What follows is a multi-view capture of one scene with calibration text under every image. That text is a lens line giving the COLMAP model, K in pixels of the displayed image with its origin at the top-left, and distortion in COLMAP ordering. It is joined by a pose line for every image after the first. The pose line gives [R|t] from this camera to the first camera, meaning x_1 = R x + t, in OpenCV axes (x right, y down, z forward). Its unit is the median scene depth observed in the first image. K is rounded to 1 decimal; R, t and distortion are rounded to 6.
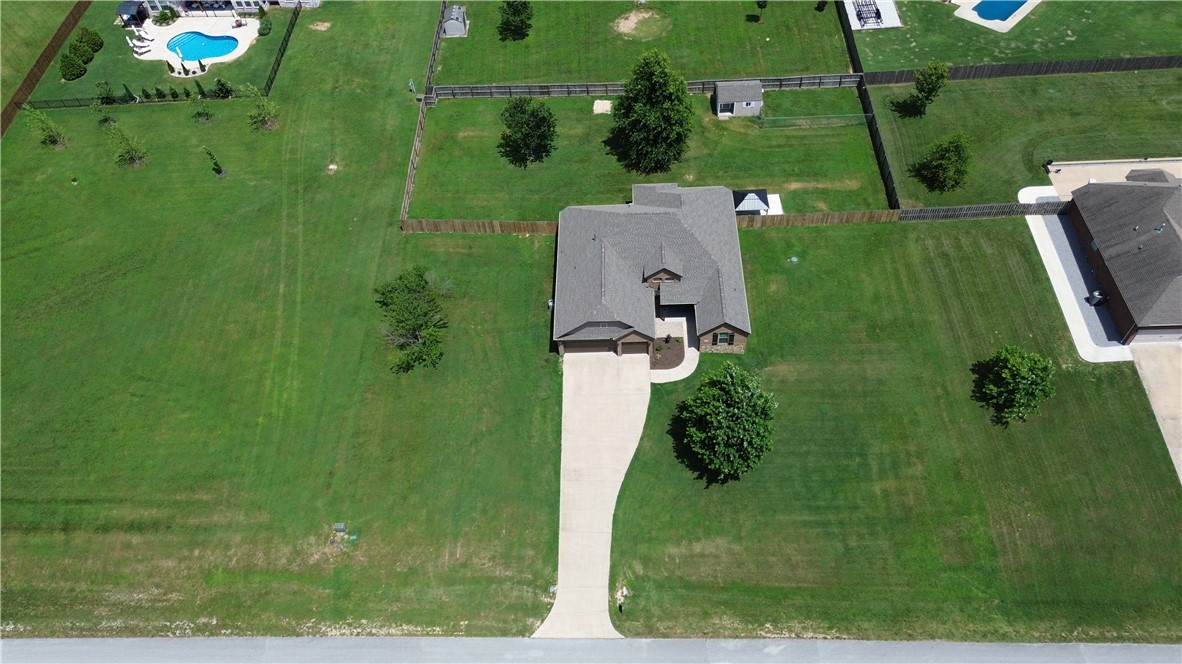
lens RADIAL K [[833.8, 0, 594.2], [0, 833.8, 333.4], [0, 0, 1]] dist [0.079434, -0.075898]
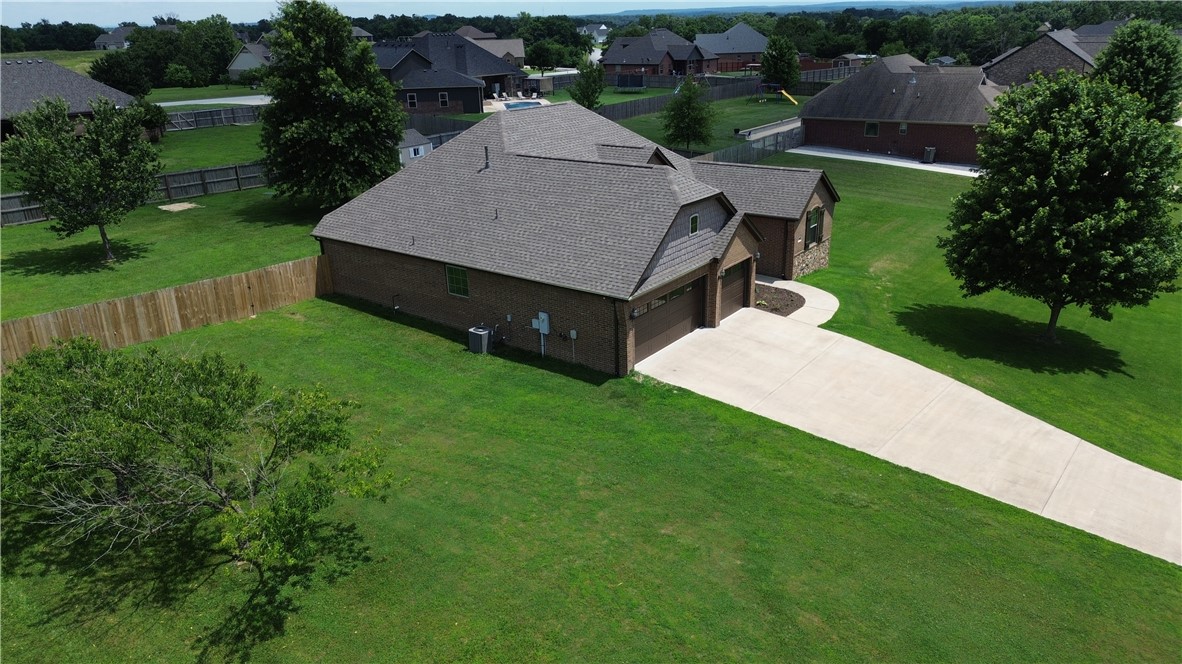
lens RADIAL K [[833.8, 0, 594.2], [0, 833.8, 333.4], [0, 0, 1]] dist [0.079434, -0.075898]
pose [[0.591049, -0.243728, 0.768933, -0.333921], [0.629191, 0.735809, -0.250406, 0.097325], [-0.504757, 0.631808, 0.588251, 0.807955]]
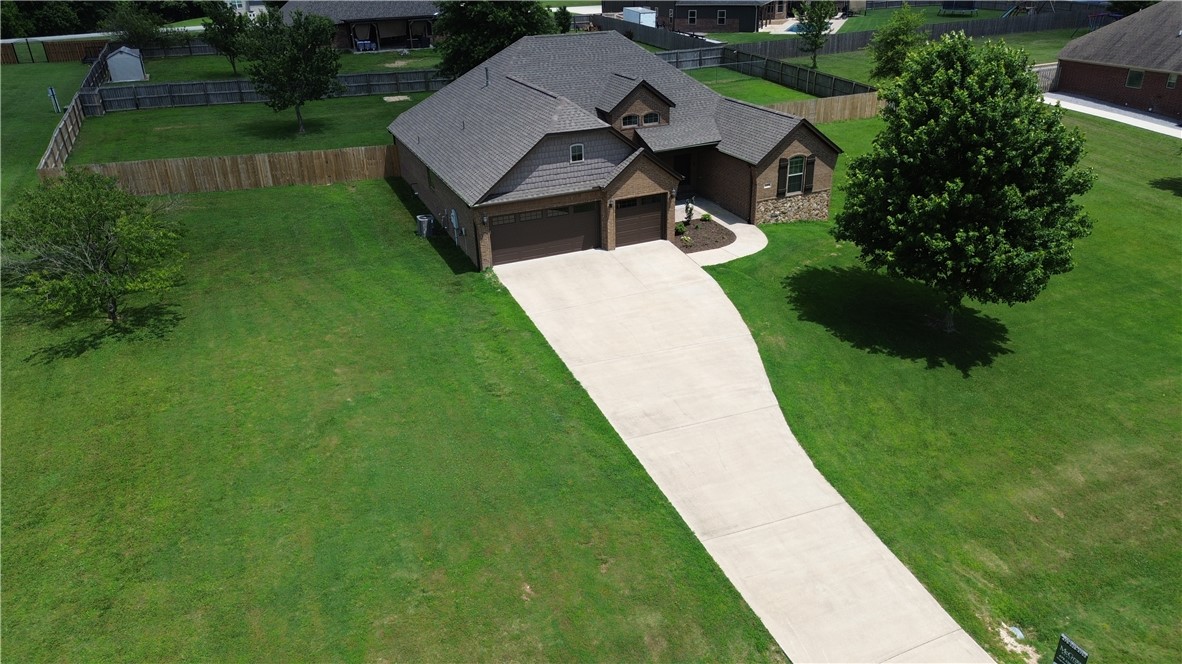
lens RADIAL K [[833.8, 0, 594.2], [0, 833.8, 333.4], [0, 0, 1]] dist [0.079434, -0.075898]
pose [[0.912864, -0.143932, 0.382050, -0.164819], [0.303824, 0.864584, -0.400232, 0.255324], [-0.272708, 0.481434, 0.832978, 0.655541]]
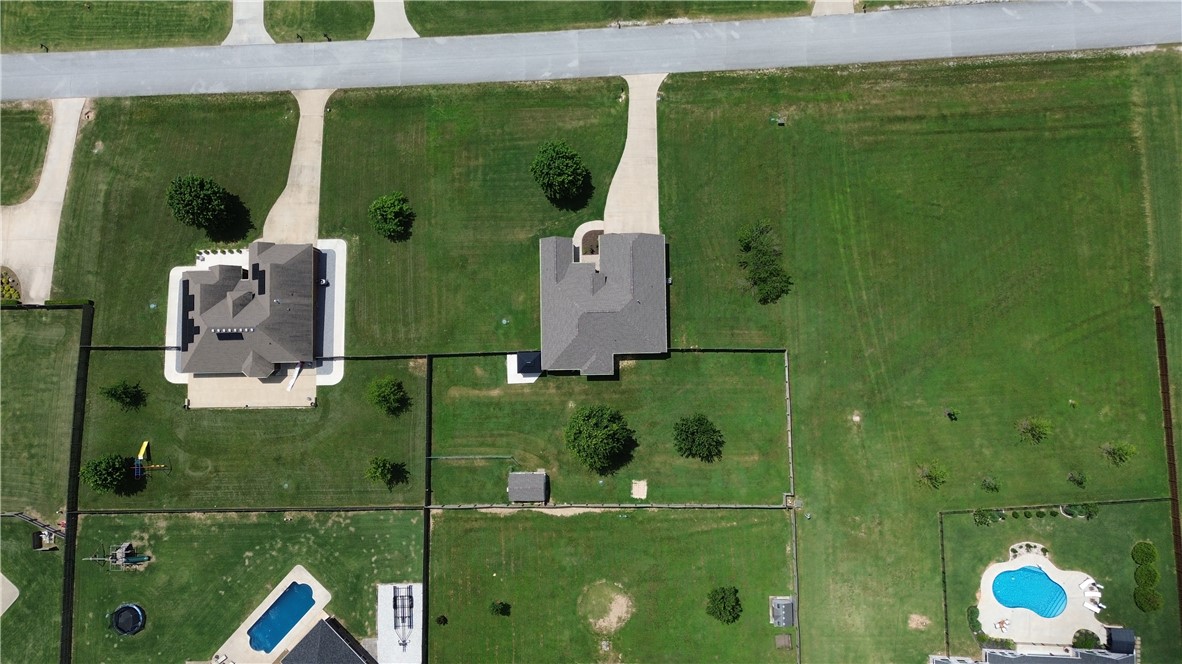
lens RADIAL K [[833.8, 0, 594.2], [0, 833.8, 333.4], [0, 0, 1]] dist [0.079434, -0.075898]
pose [[-0.993431, 0.031666, 0.109969, -0.083331], [0.049895, -0.744953, 0.665249, -1.176567], [0.102987, 0.666366, 0.738479, -0.045092]]
